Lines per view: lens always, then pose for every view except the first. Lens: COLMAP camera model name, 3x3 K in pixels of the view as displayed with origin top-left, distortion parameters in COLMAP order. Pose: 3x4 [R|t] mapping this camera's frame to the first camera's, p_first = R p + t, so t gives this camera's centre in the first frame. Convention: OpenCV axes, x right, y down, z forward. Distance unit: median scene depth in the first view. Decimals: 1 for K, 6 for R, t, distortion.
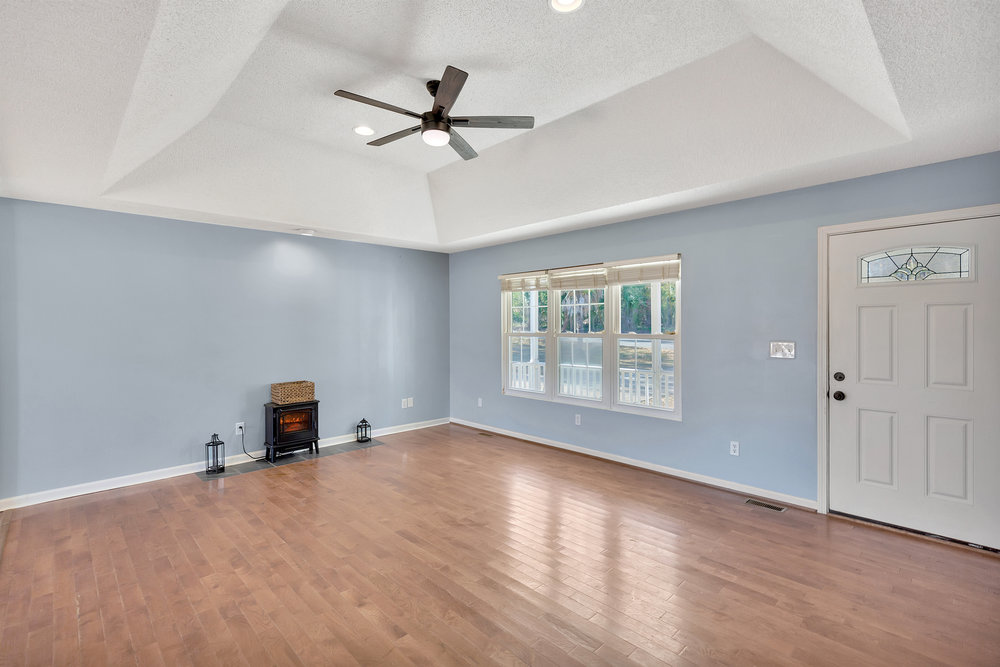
lens RADIAL K [[468.2, 0, 507.8], [0, 468.2, 329.7], [0, 0, 1]] dist [0.010738, -0.001598]
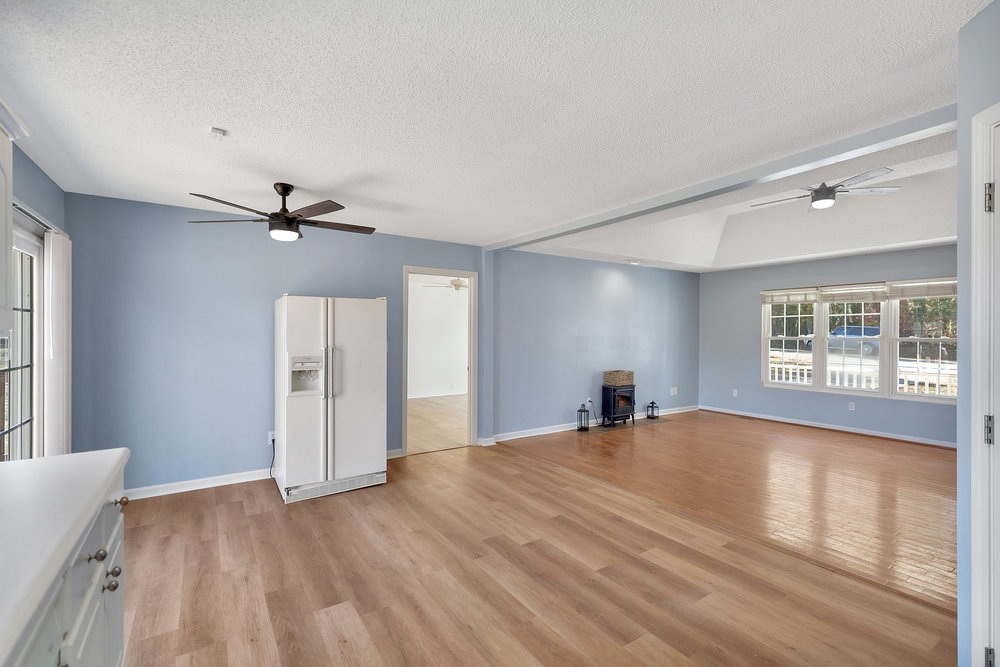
lens RADIAL K [[468.2, 0, 503.7], [0, 468.2, 330.2], [0, 0, 1]] dist [0.010738, -0.001598]
pose [[0.984159, 0.009192, -0.177050, -0.559503], [-0.011531, 0.999859, -0.012186, 0.014288], [0.176913, 0.014035, 0.984126, -0.420930]]
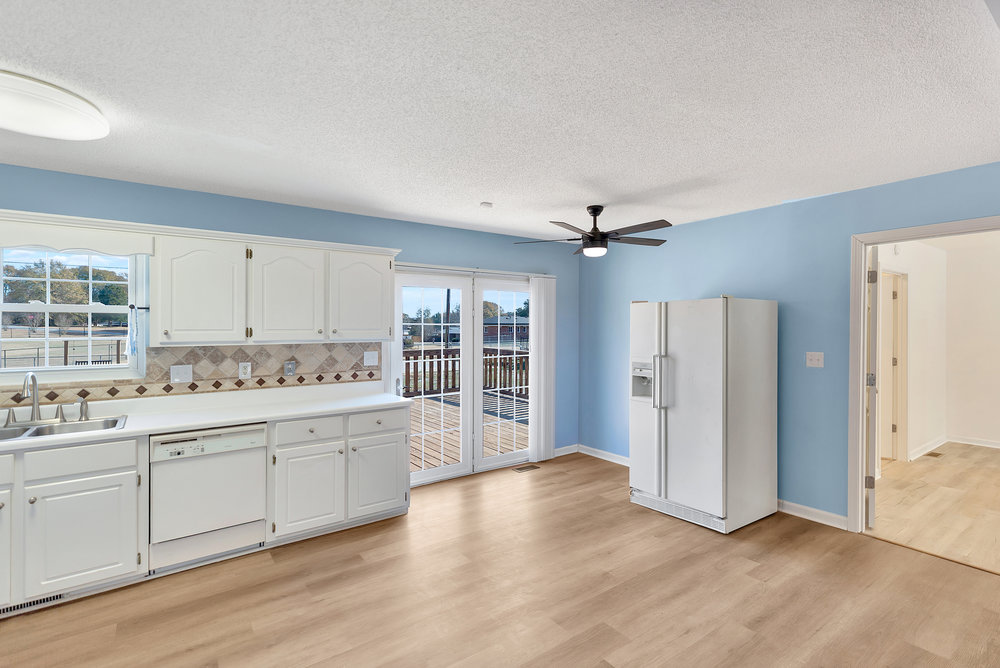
lens RADIAL K [[468.2, 0, 507.3], [0, 468.2, 333.8], [0, 0, 1]] dist [0.010738, -0.001598]
pose [[-0.142681, 0.014140, -0.989668, -0.220335], [-0.007778, 0.999851, 0.015407, -0.006864], [0.989738, 0.009895, -0.142550, 0.170120]]
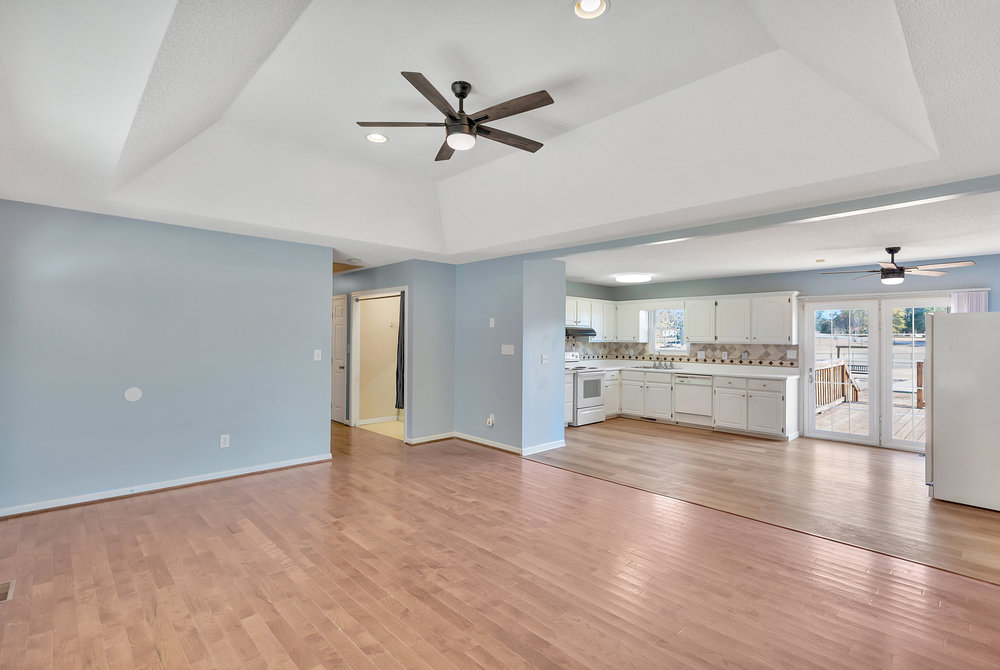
lens RADIAL K [[468.2, 0, 511.5], [0, 468.2, 329.8], [0, 0, 1]] dist [0.010738, -0.001598]
pose [[-0.999985, -0.004446, 0.003263, -0.164778], [-0.004457, 0.999985, -0.003193, -0.014185], [-0.003249, -0.003208, -0.999990, 1.252517]]
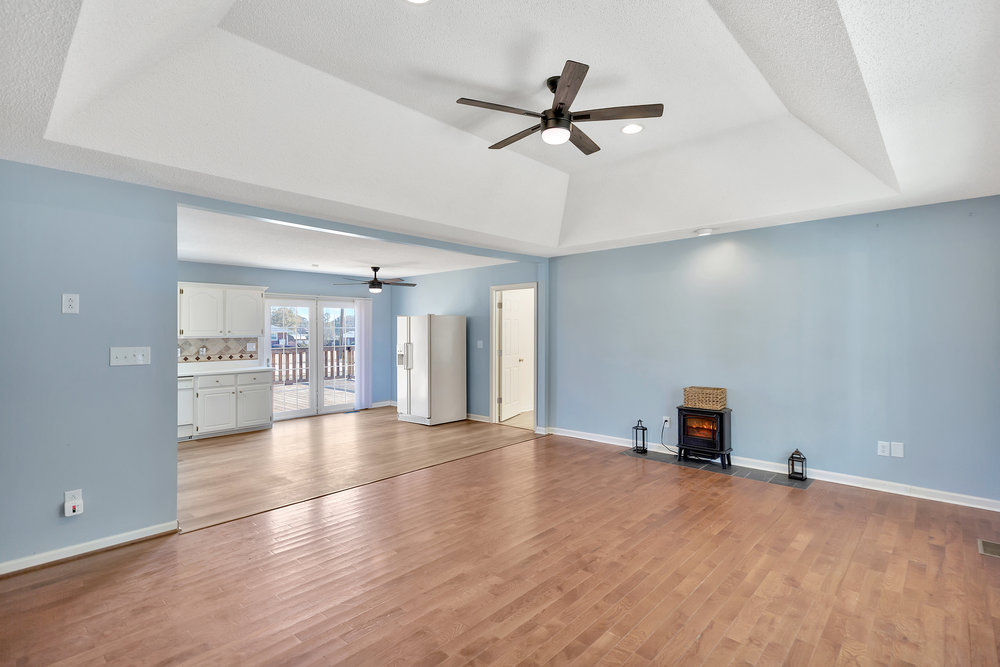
lens RADIAL K [[468.2, 0, 503.1], [0, 468.2, 339.7], [0, 0, 1]] dist [0.010738, -0.001598]
pose [[0.043246, 0.020382, -0.998857, 0.514881], [-0.006347, 0.999777, 0.020126, -0.006135], [0.999044, 0.005470, 0.043365, 0.547068]]
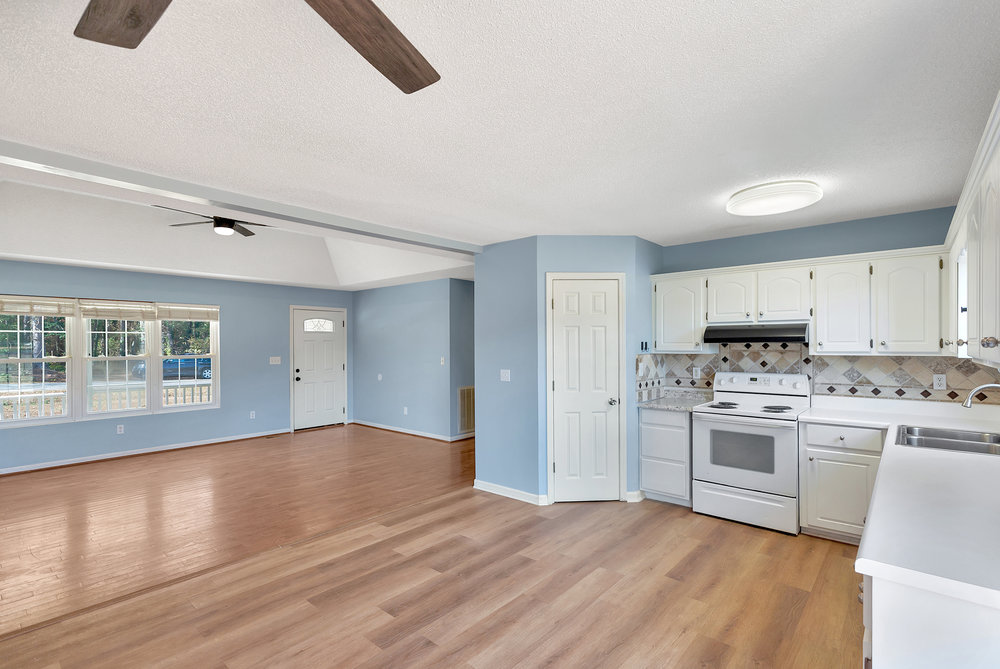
lens RADIAL K [[468.2, 0, 505.1], [0, 468.2, 348.5], [0, 0, 1]] dist [0.010738, -0.001598]
pose [[-0.086712, -0.002438, 0.996230, -1.164447], [0.018279, 0.999825, 0.004037, -0.000160], [-0.996066, 0.018560, -0.086652, 0.122219]]
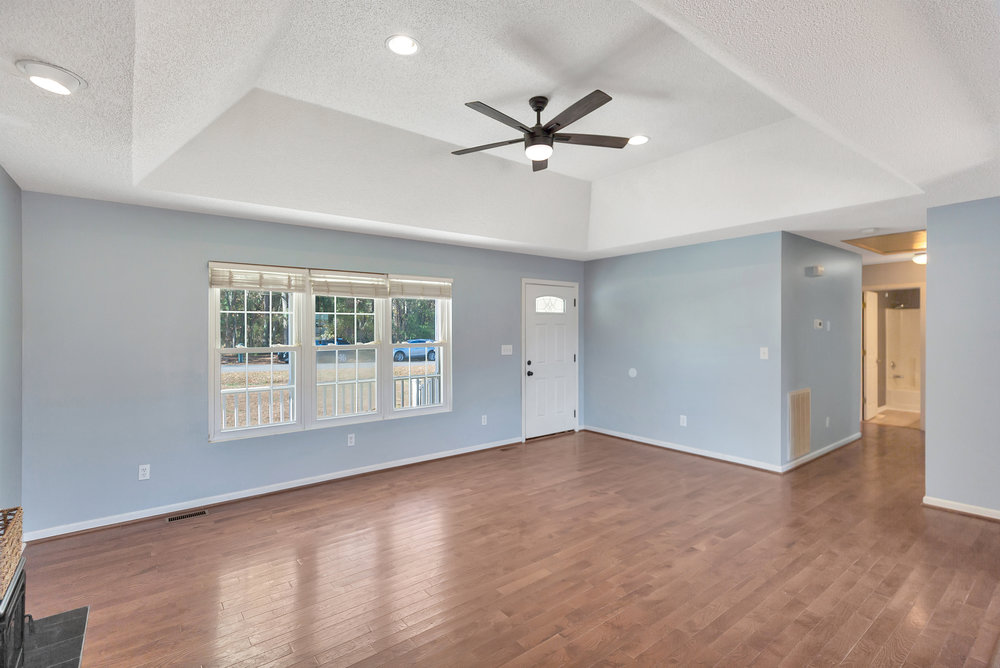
lens RADIAL K [[468.2, 0, 510.8], [0, 468.2, 336.8], [0, 0, 1]] dist [0.010738, -0.001598]
pose [[0.095021, -0.009907, 0.995426, -0.747065], [0.017274, 0.999816, 0.008302, -0.011203], [-0.995325, 0.016406, 0.095175, 0.616789]]
